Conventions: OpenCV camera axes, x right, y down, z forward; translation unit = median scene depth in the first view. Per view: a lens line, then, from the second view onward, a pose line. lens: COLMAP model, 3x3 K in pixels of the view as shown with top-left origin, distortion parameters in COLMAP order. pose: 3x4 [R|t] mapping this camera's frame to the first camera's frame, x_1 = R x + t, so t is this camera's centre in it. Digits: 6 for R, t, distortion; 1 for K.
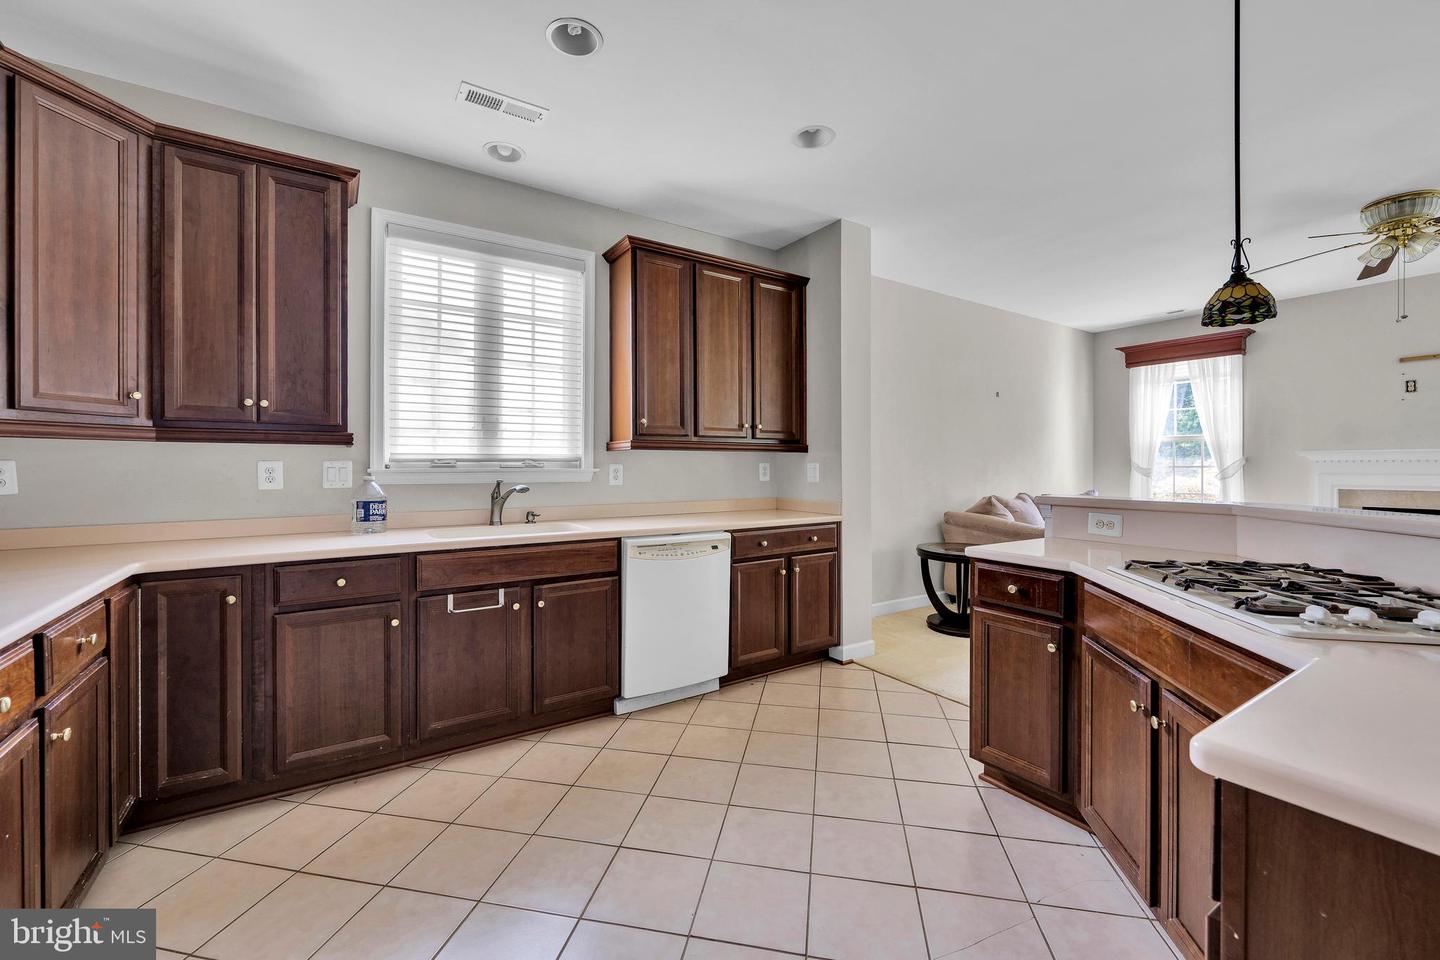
lens RADIAL K [[579.2, 0, 716.1], [0, 579.2, 468.1], [0, 0, 1]] dist [-0.003246, -0.000093]
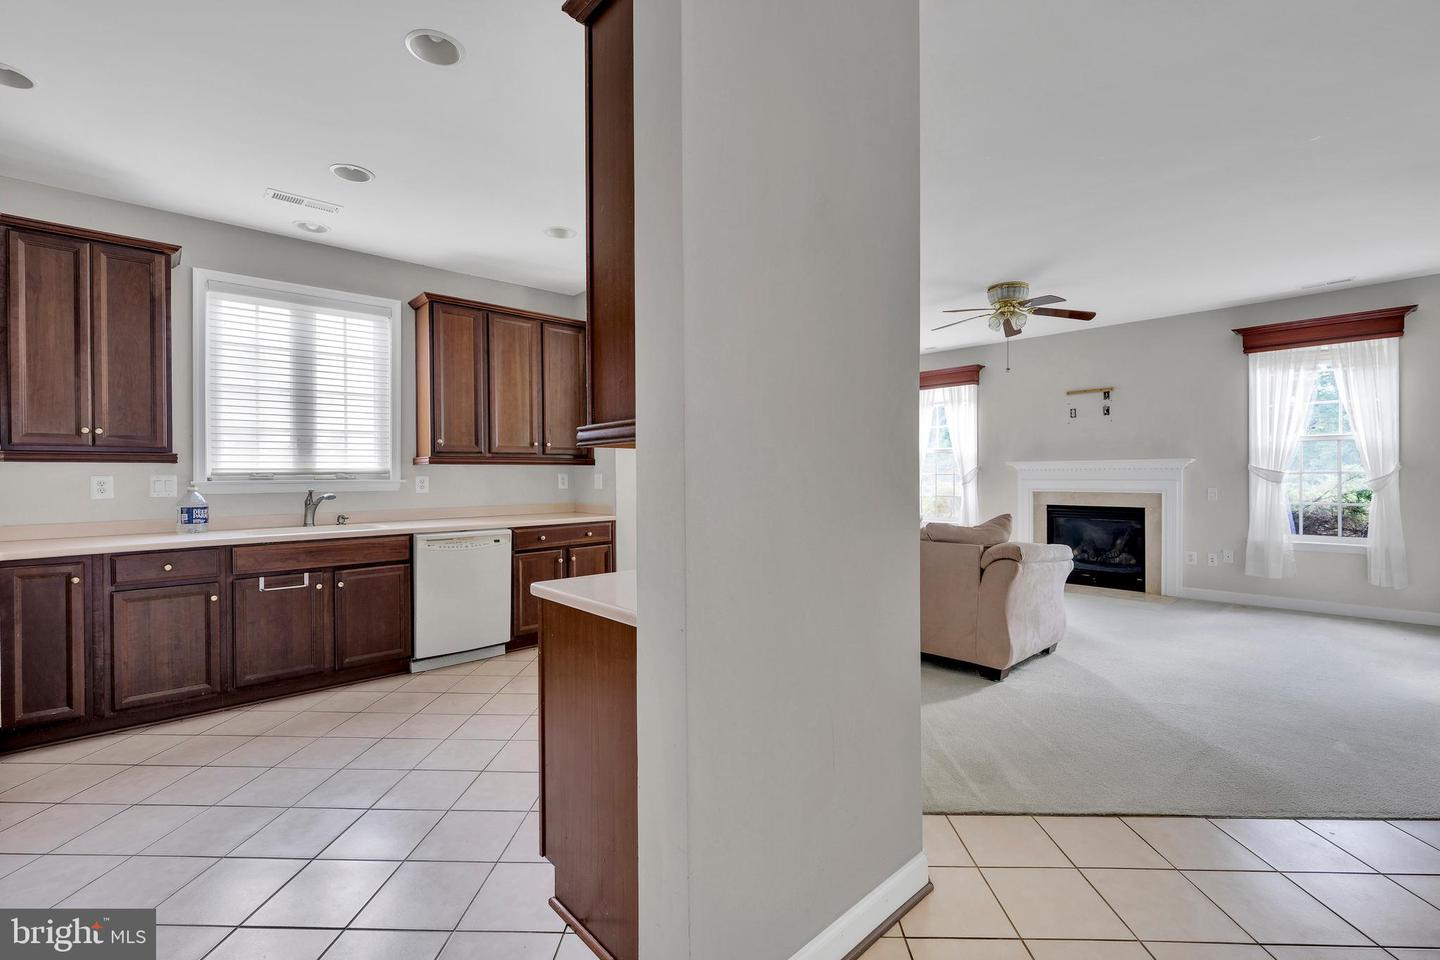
lens RADIAL K [[622.2, 0, 715.6], [0, 622.2, 476.2], [0, 0, 1]] dist [0.011417, -0.003410]
pose [[0.988714, -0.004367, 0.149748, 0.306591], [0.003926, 0.999987, 0.003242, -0.009896], [-0.149761, -0.002618, 0.988719, -0.492226]]
